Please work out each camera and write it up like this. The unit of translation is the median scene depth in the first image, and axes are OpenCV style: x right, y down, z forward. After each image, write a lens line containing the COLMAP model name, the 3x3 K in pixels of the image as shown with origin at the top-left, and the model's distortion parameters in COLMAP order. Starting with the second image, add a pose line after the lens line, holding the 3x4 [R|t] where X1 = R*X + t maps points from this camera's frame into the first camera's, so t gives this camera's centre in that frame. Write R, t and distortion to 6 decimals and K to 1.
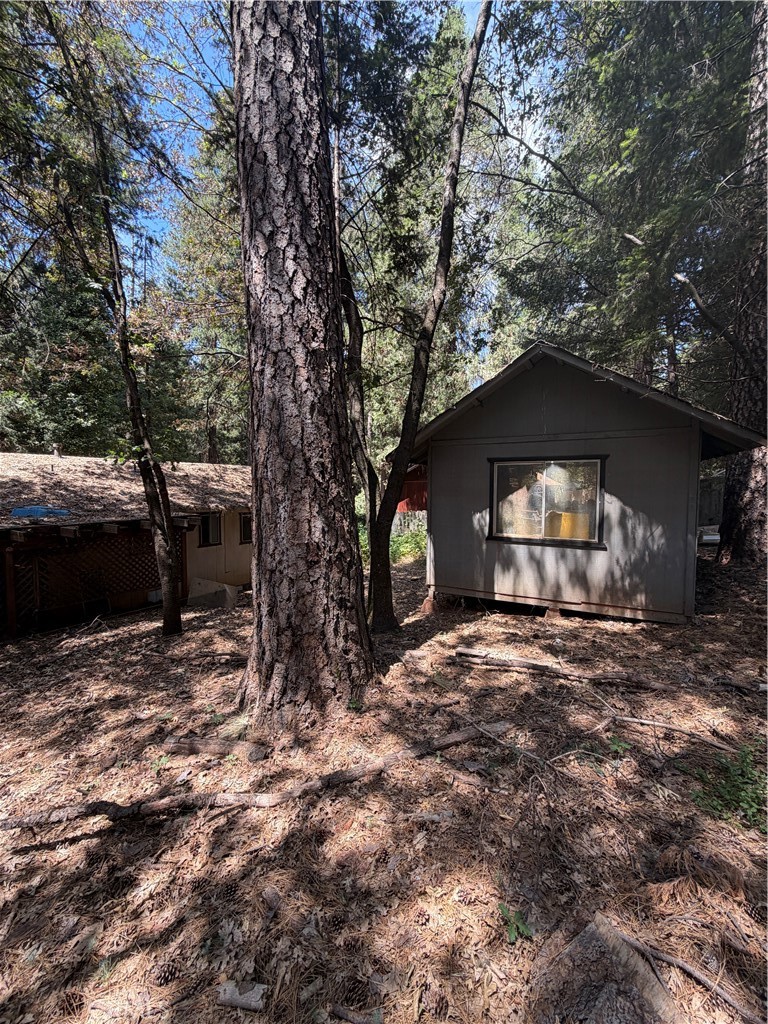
lens RADIAL K [[407.4, 0, 384.7], [0, 407.4, 508.2], [0, 0, 1]] dist [-0.001405, 0.000100]
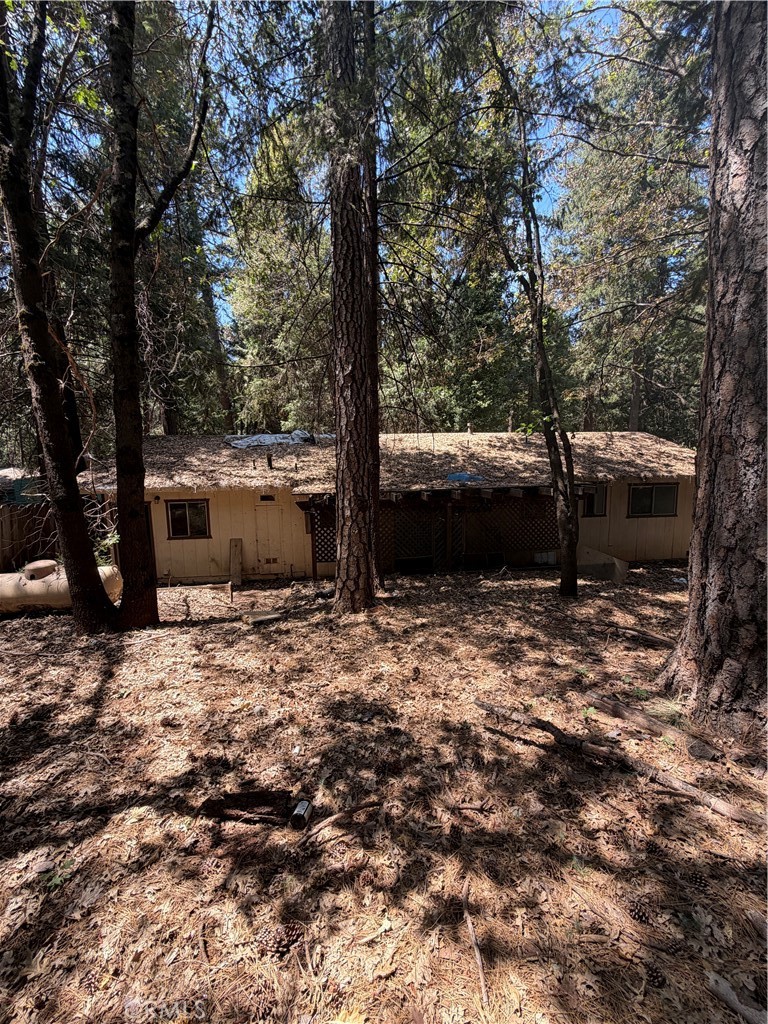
lens RADIAL K [[407.4, 0, 384.7], [0, 407.4, 508.2], [0, 0, 1]] dist [-0.001405, 0.000100]
pose [[0.660773, 0.073690, -0.746960, -0.099412], [-0.020978, 0.996593, 0.079759, 0.016393], [0.750292, -0.037033, 0.660068, -0.052976]]
